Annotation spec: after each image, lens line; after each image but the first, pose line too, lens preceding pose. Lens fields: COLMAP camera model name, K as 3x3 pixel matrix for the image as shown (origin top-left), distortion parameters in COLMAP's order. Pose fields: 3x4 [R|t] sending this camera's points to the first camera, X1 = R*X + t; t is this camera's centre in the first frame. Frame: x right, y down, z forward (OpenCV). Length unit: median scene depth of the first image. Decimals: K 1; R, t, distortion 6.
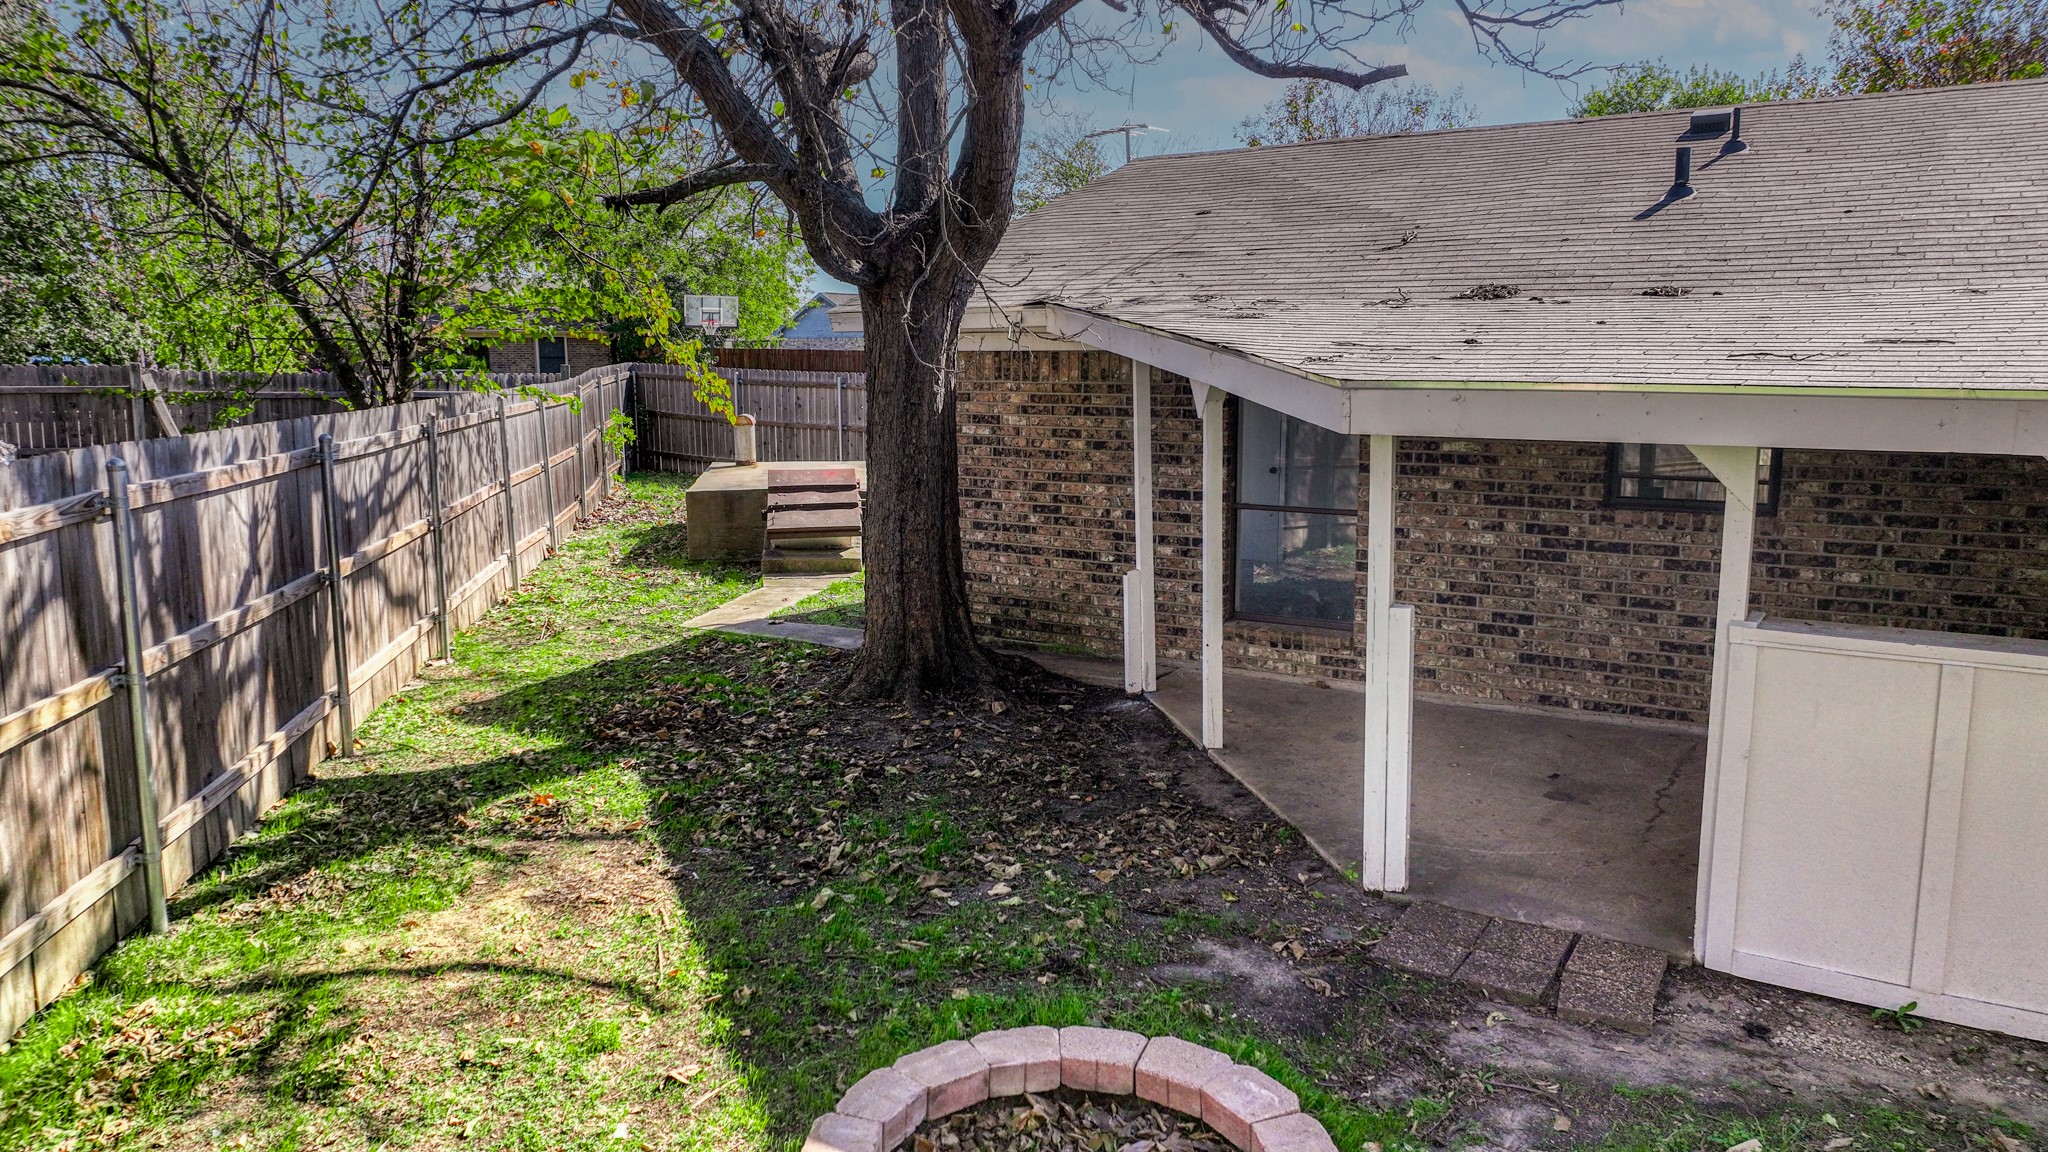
lens RADIAL K [[1432.3, 0, 1024.0], [0, 1432.3, 576.0], [0, 0, 1]] dist [0.005072, 0.000480]
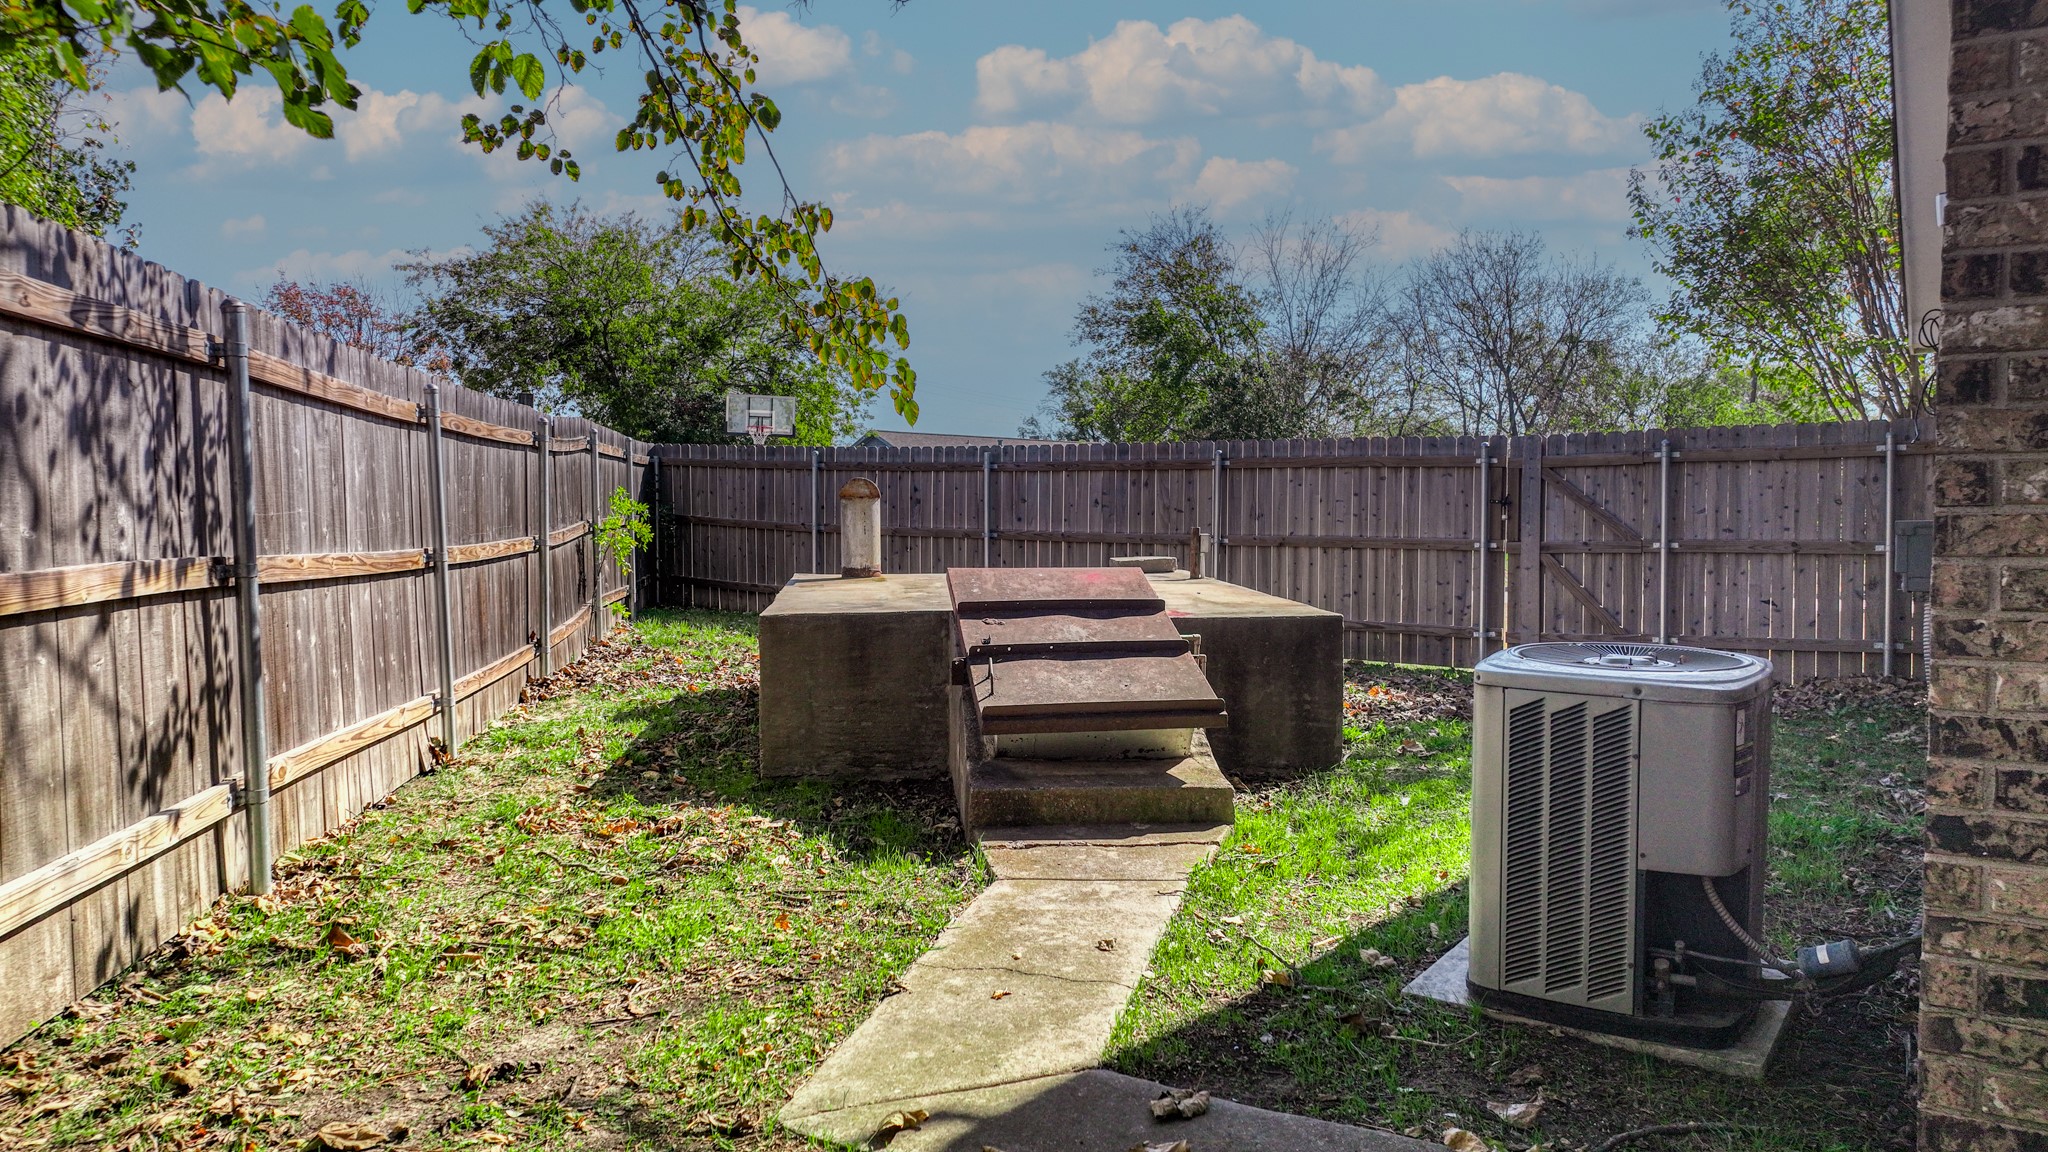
lens RADIAL K [[1432.3, 0, 1024.0], [0, 1432.3, 576.0], [0, 0, 1]] dist [0.005072, 0.000480]
pose [[0.999862, 0.005367, -0.015701, -0.136066], [-0.007149, 0.993257, -0.115716, -0.019696], [0.014975, 0.115812, 0.993158, 0.520777]]
